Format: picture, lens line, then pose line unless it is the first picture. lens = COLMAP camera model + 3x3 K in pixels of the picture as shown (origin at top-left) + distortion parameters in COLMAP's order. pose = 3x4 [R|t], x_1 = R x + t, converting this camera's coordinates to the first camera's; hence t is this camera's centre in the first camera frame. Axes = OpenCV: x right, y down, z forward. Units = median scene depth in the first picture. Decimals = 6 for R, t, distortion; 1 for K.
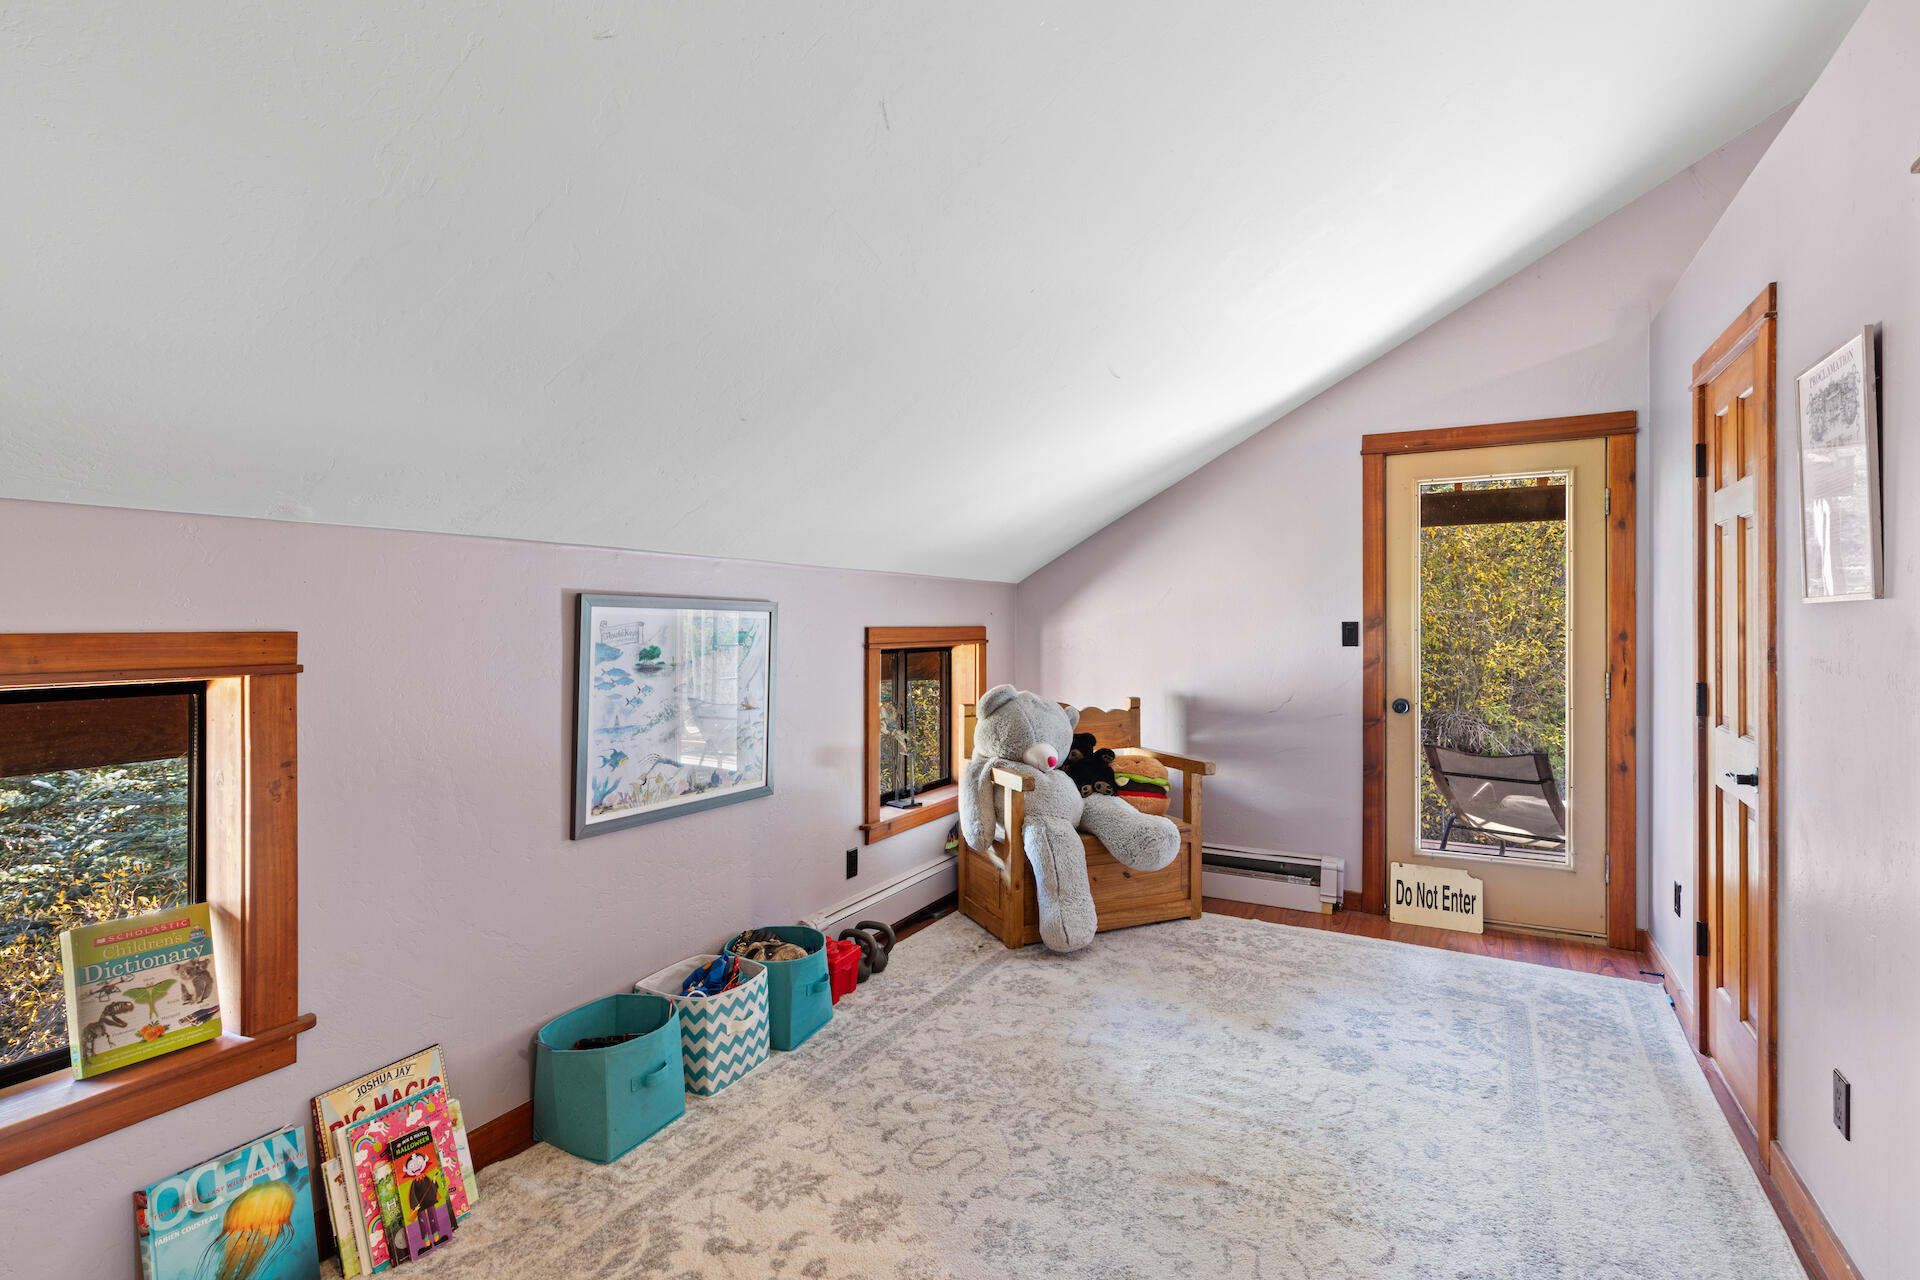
lens RADIAL K [[909.7, 0, 960.0], [0, 909.7, 640.0], [0, 0, 1]] dist [-0.000303, -0.000043]
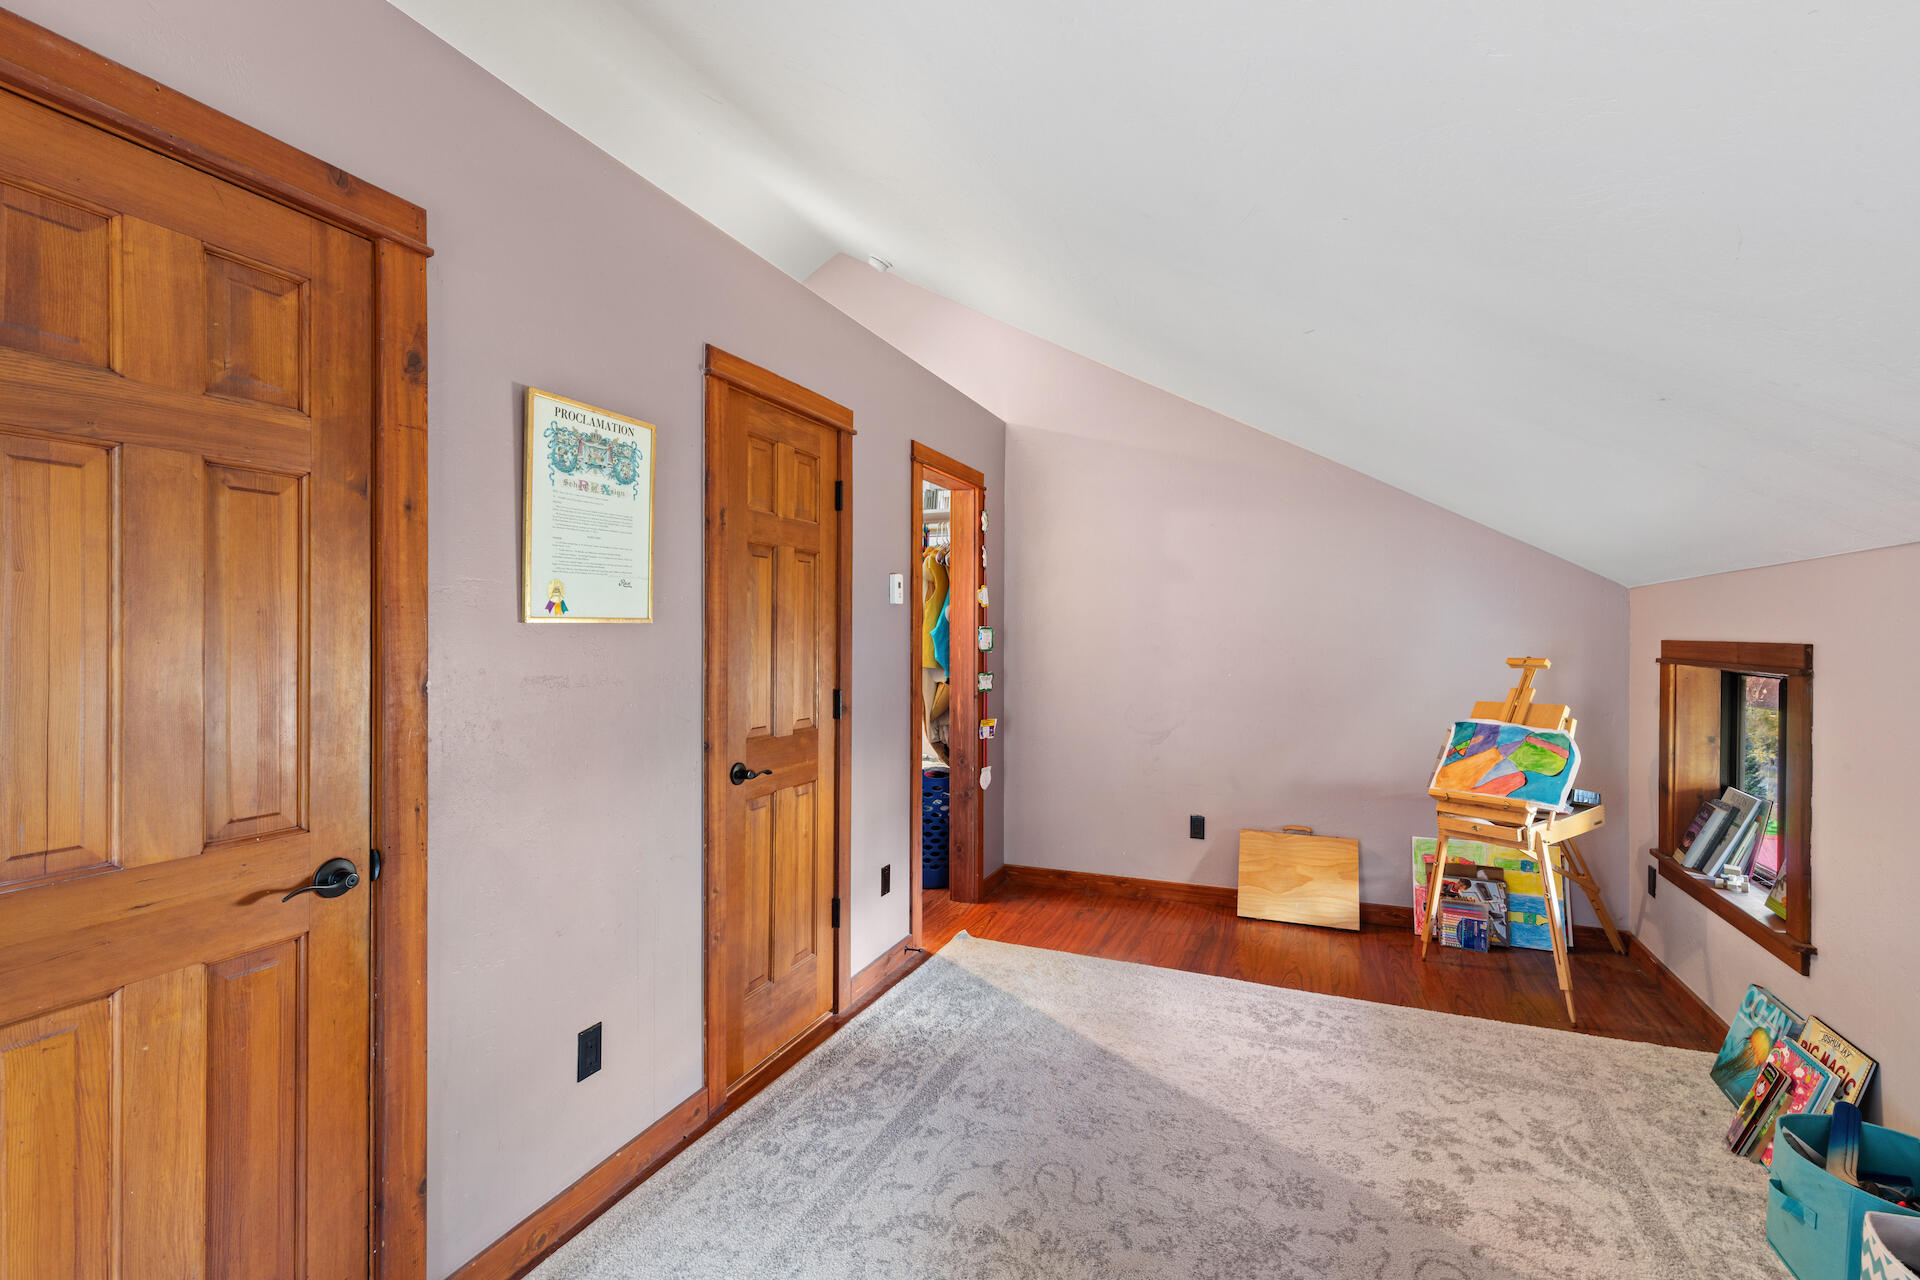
lens RADIAL K [[868.1, 0, 960.0], [0, 868.1, 640.0], [0, 0, 1]] dist [0.005216, 0.000304]
pose [[-0.994421, 0.003263, -0.105429, 0.564687], [0.001944, 0.999919, 0.012603, -0.032241], [0.105462, 0.012327, -0.994347, 2.001944]]
